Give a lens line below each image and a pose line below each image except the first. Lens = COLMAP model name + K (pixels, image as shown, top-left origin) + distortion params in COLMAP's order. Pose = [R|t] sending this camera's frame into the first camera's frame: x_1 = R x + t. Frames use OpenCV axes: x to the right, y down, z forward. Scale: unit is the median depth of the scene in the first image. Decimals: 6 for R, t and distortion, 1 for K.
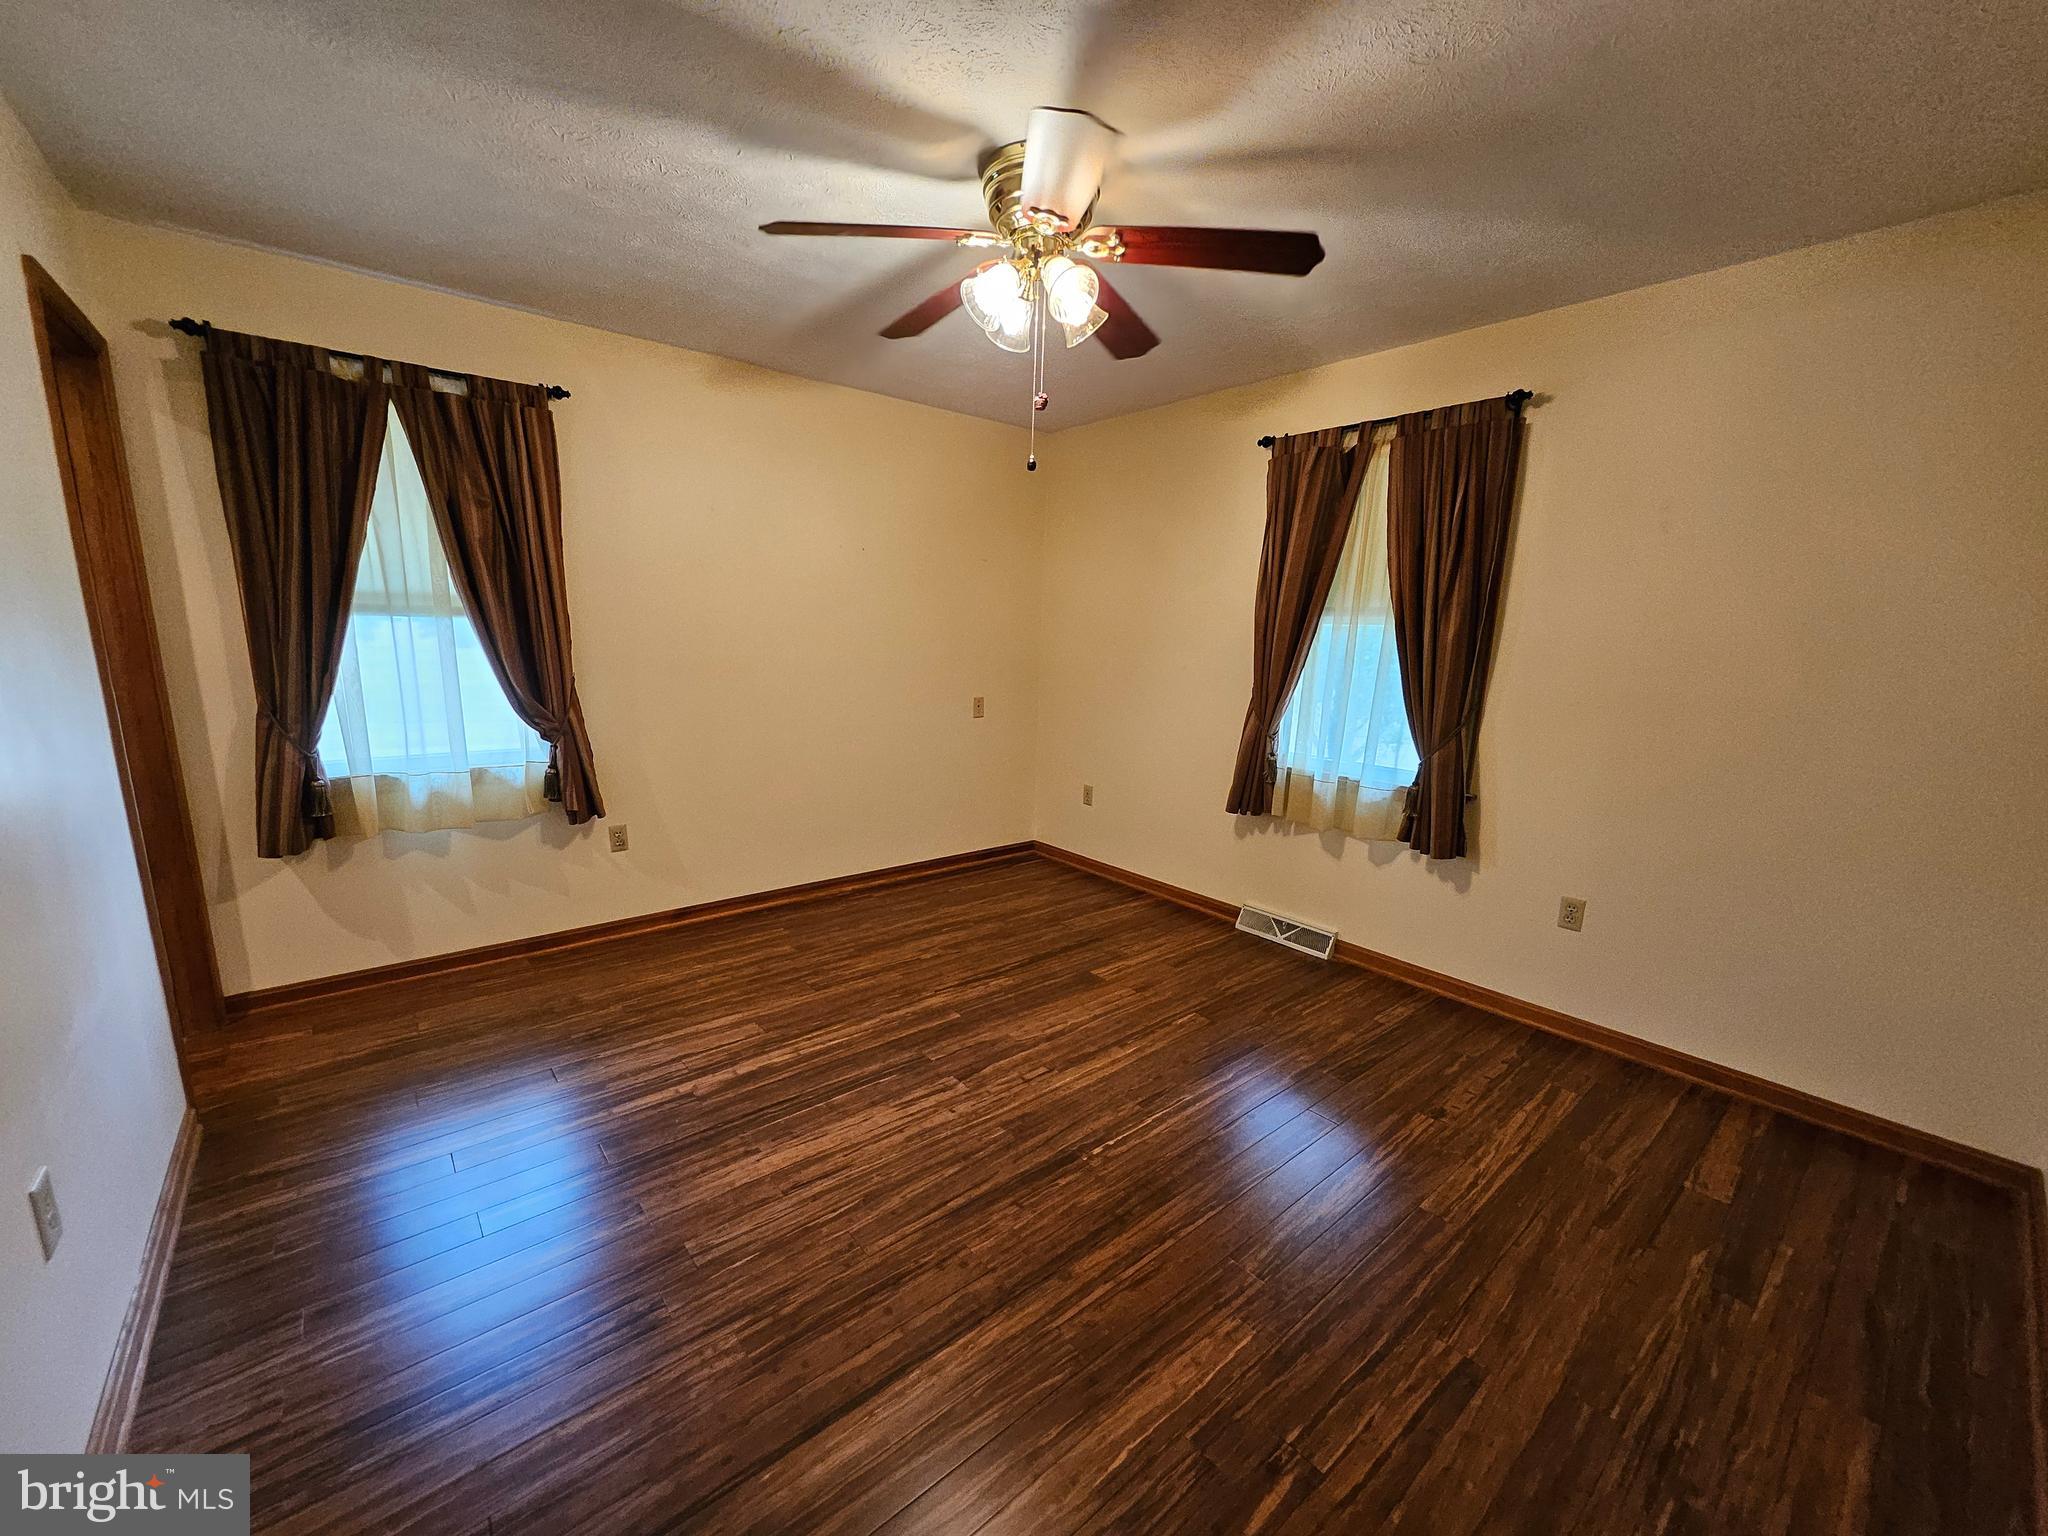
lens RADIAL K [[803.4, 0, 1000.4], [0, 803.4, 793.8], [0, 0, 1]] dist [0.001278, -0.000155]
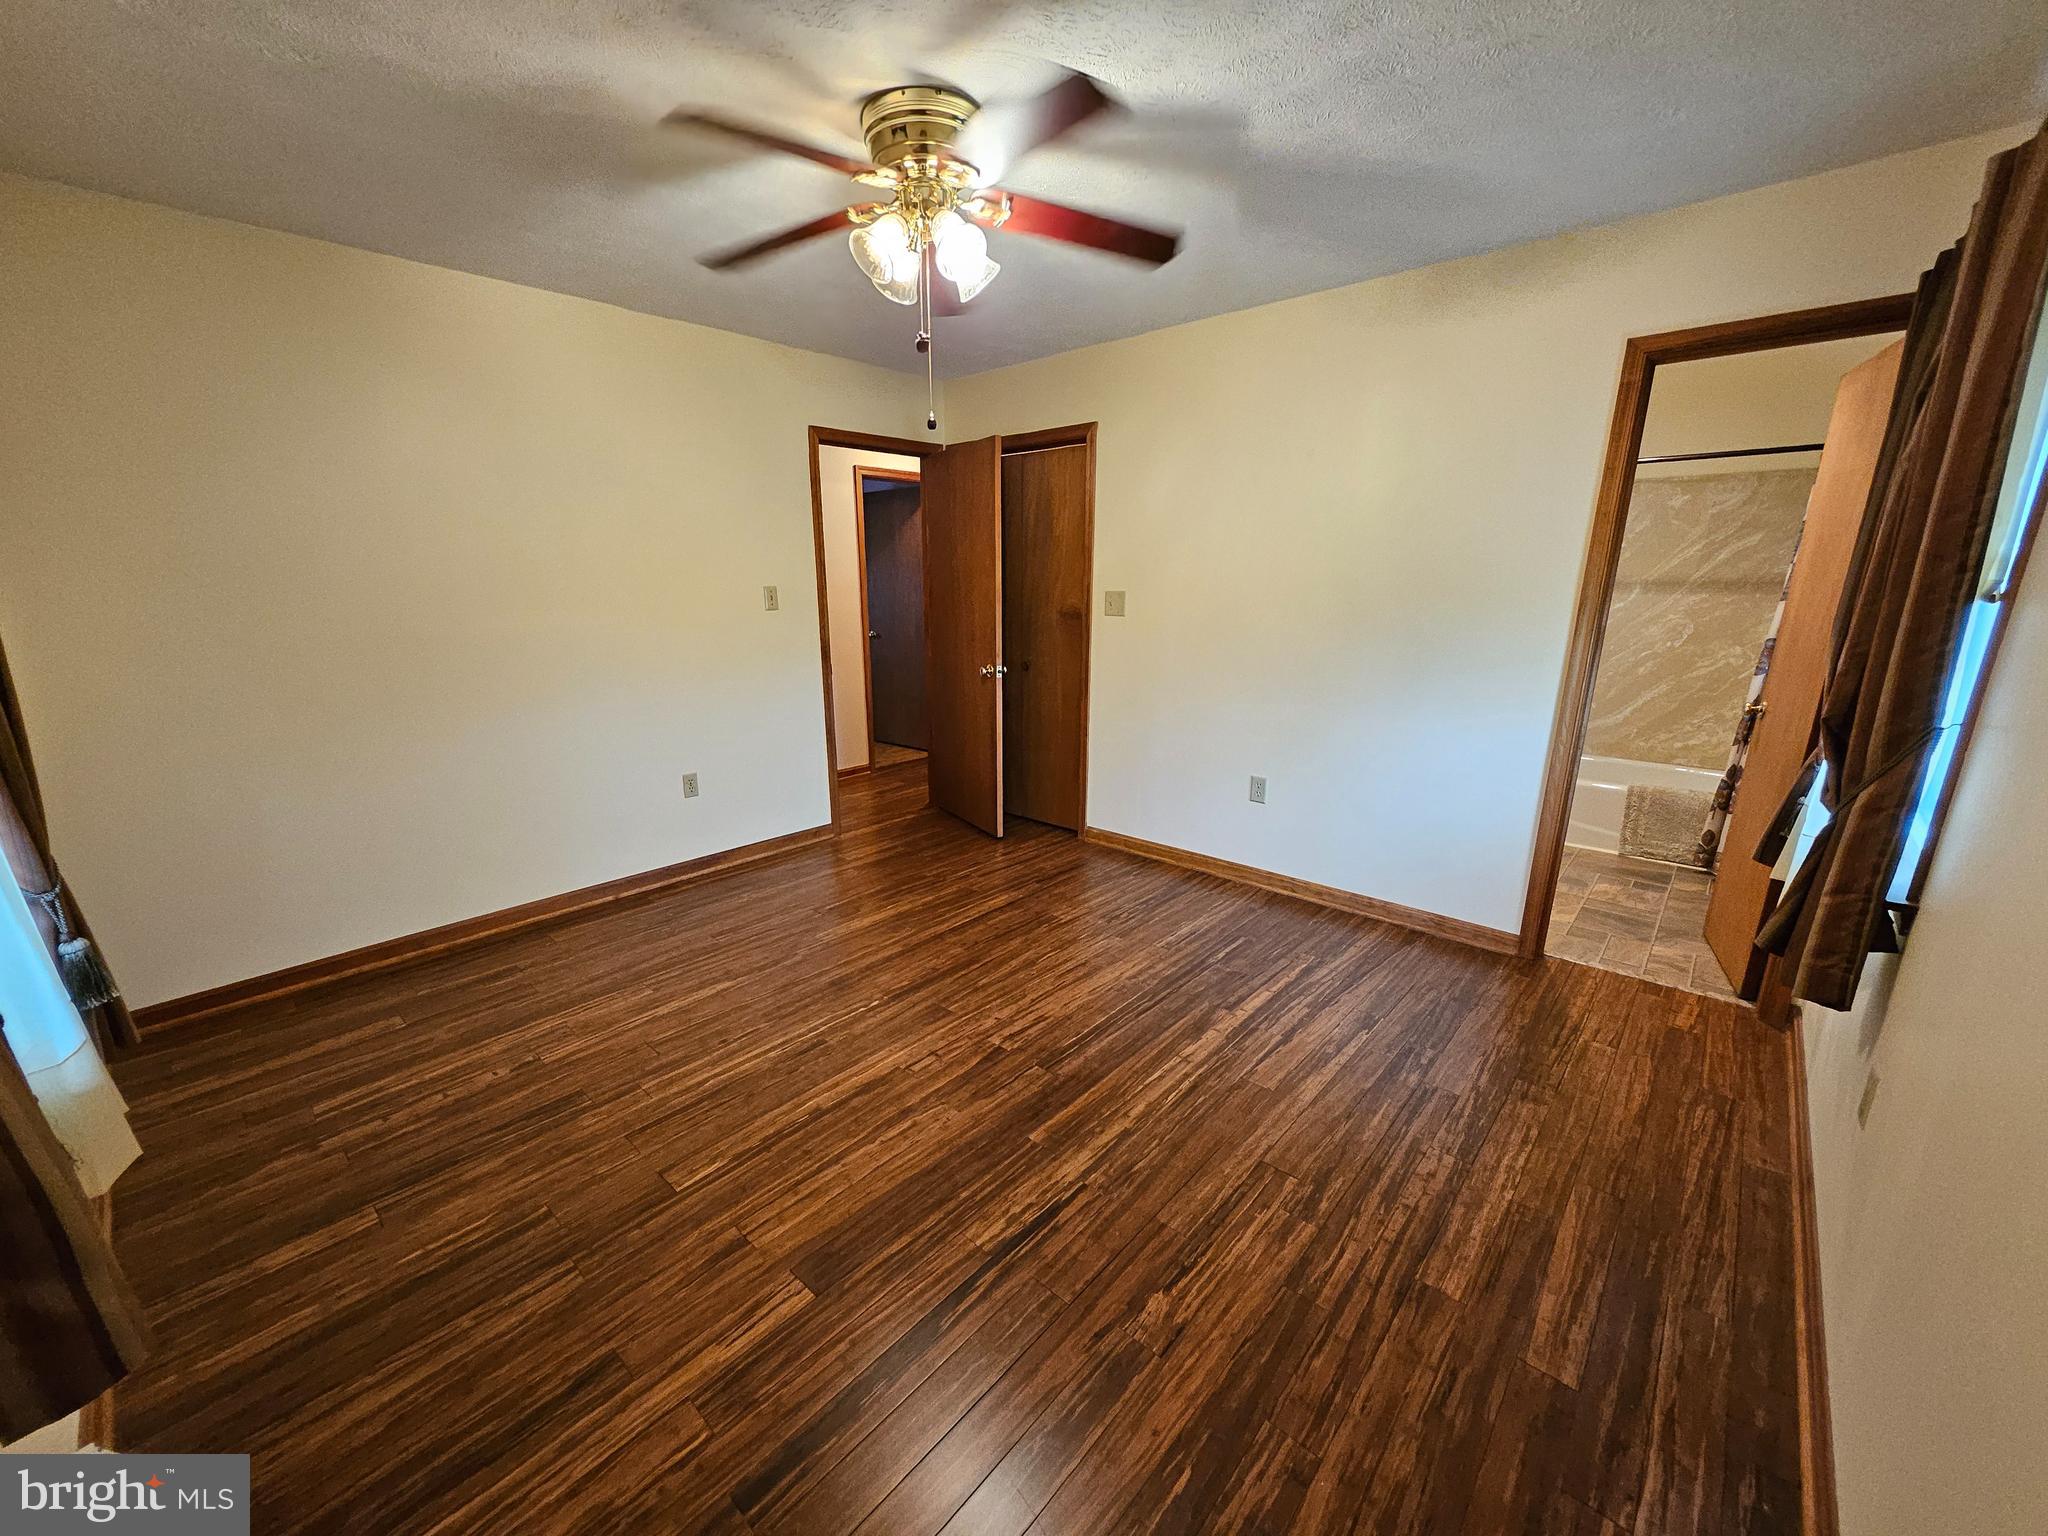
lens RADIAL K [[806.9, 0, 1002.2], [0, 806.9, 792.4], [0, 0, 1]] dist [-0.000507, 0.000251]
pose [[-0.989983, 0.016262, -0.140247, 0.079625], [-0.049247, 0.891184, 0.450961, -0.366628], [0.132319, 0.453351, -0.881456, 1.682850]]
